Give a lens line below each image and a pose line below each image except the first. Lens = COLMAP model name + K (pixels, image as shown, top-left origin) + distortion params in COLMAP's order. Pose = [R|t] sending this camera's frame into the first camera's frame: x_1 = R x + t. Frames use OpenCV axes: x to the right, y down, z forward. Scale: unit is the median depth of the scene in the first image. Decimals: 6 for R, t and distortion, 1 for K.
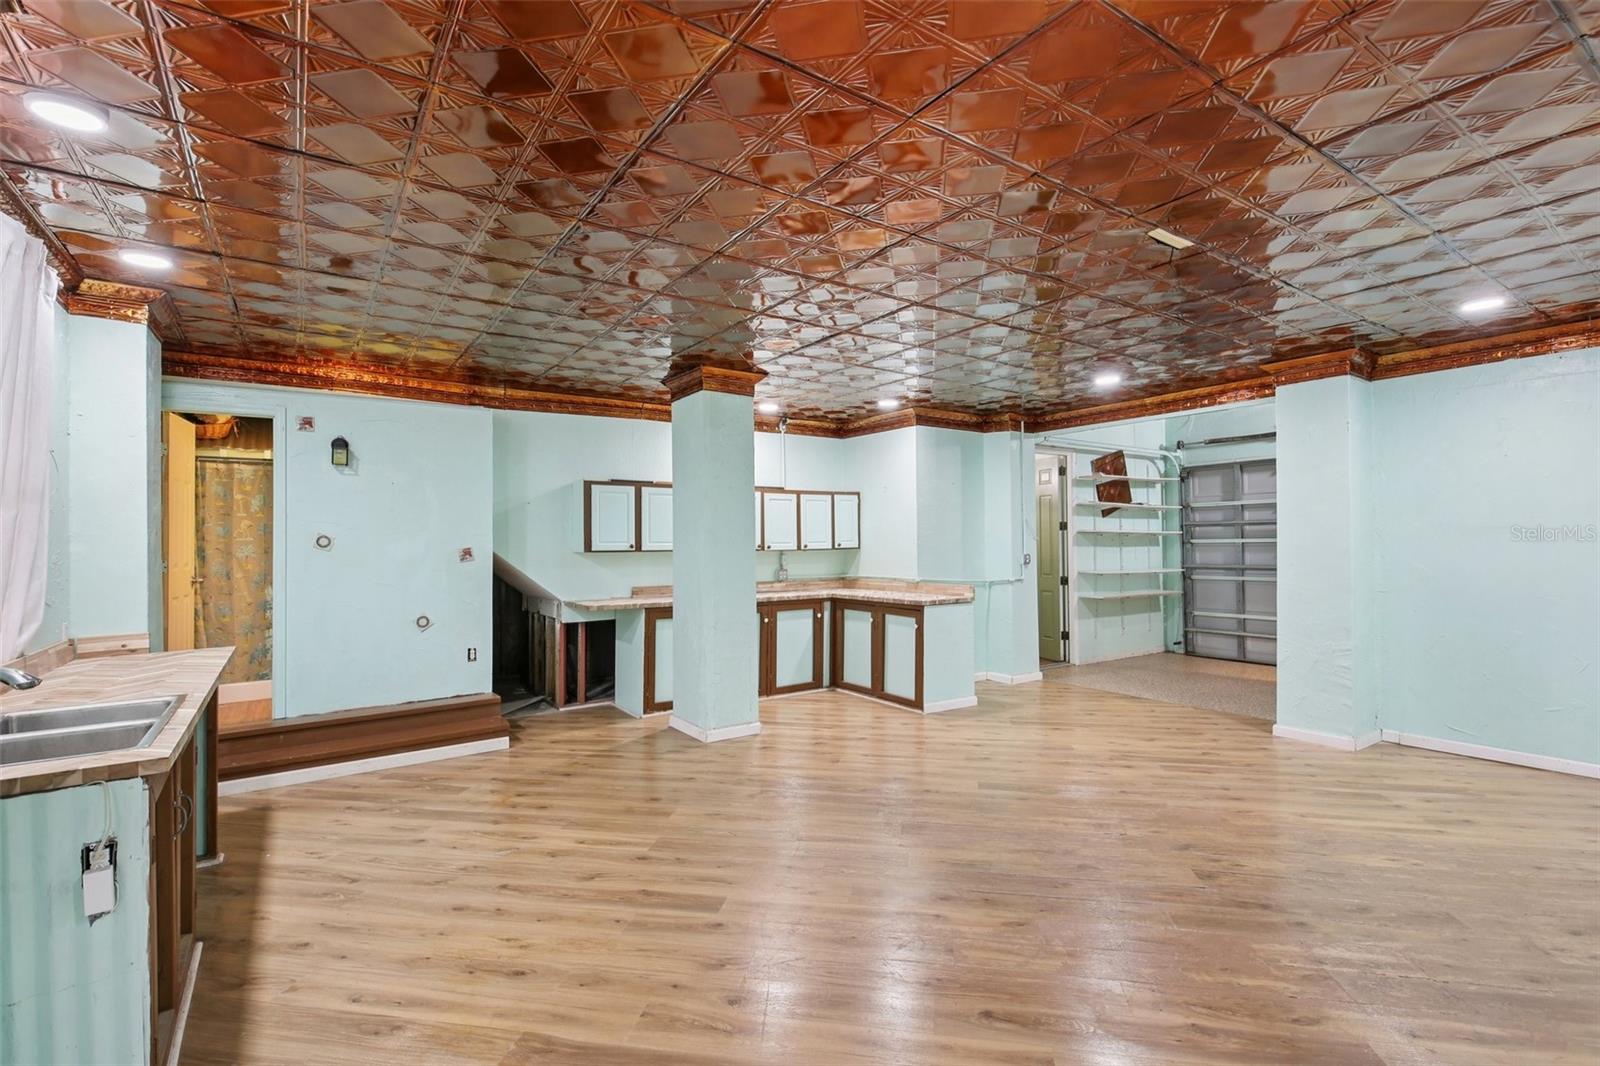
lens RADIAL K [[731.3, 0, 792.5], [0, 731.3, 532.0], [0, 0, 1]] dist [0.011167, -0.005664]
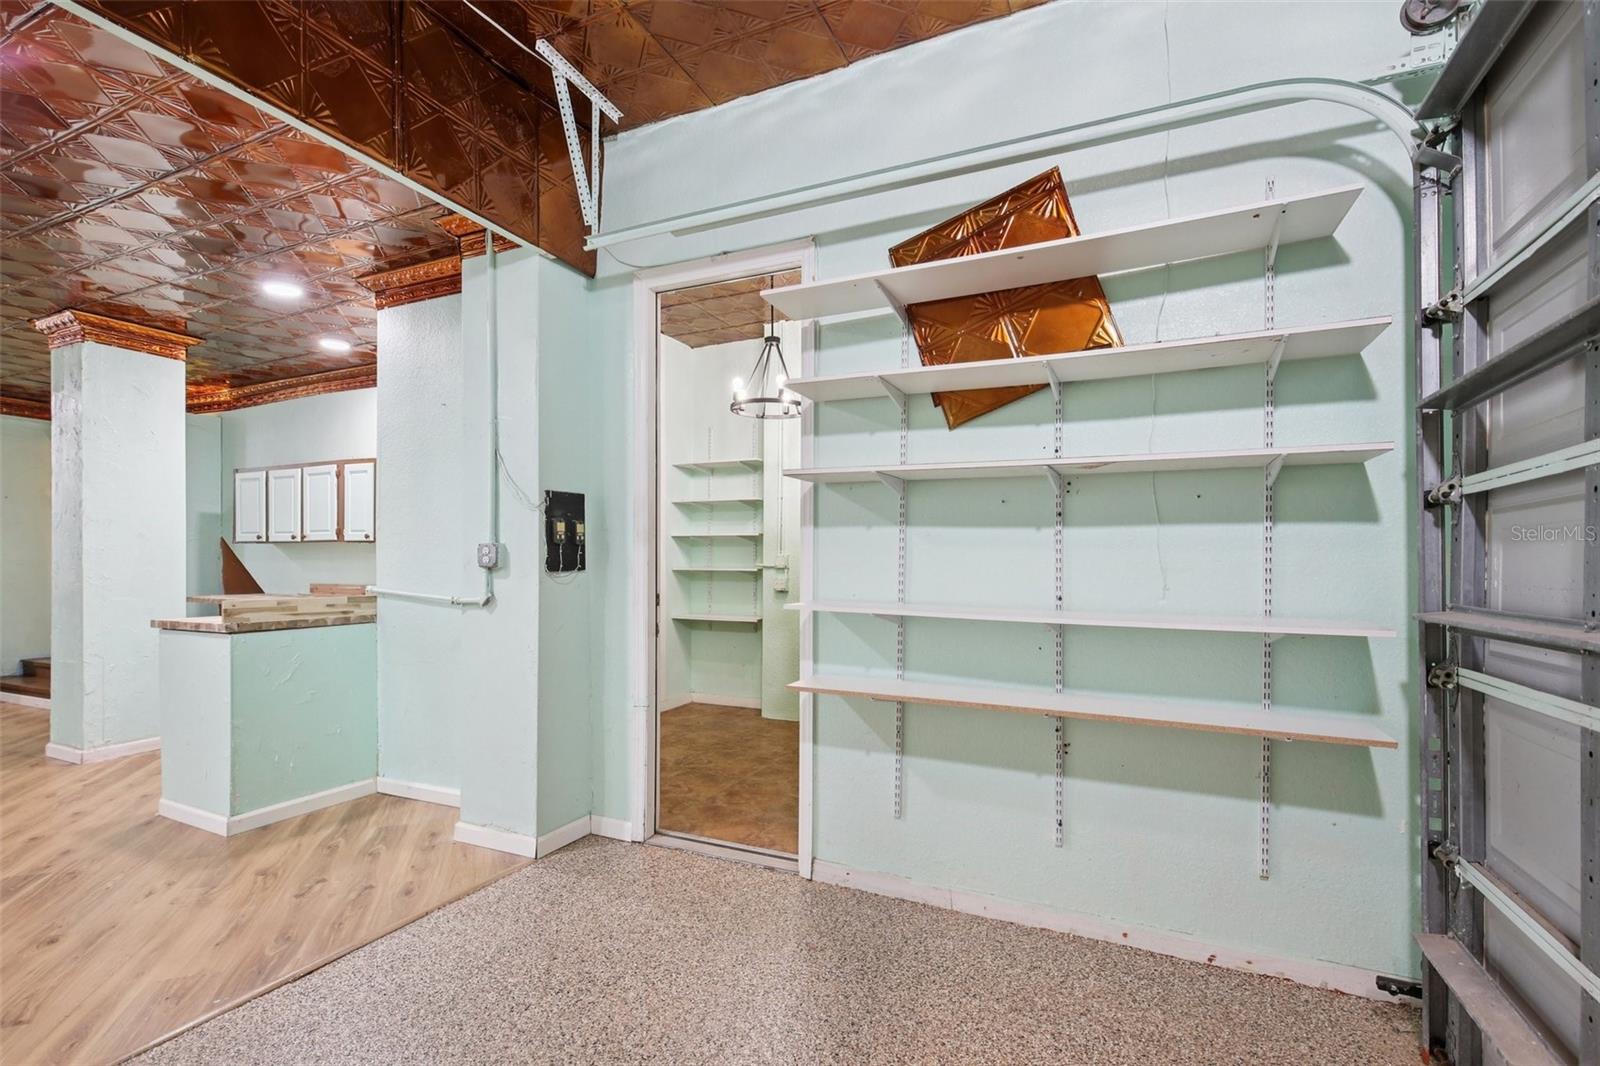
lens RADIAL K [[731.3, 0, 786.2], [0, 731.3, 560.9], [0, 0, 1]] dist [0.011167, -0.005664]
pose [[0.498788, 0.009383, -0.866673, 0.798201], [0.002724, 0.999919, 0.012393, 0.038225], [0.866720, -0.008542, 0.498722, 0.987340]]
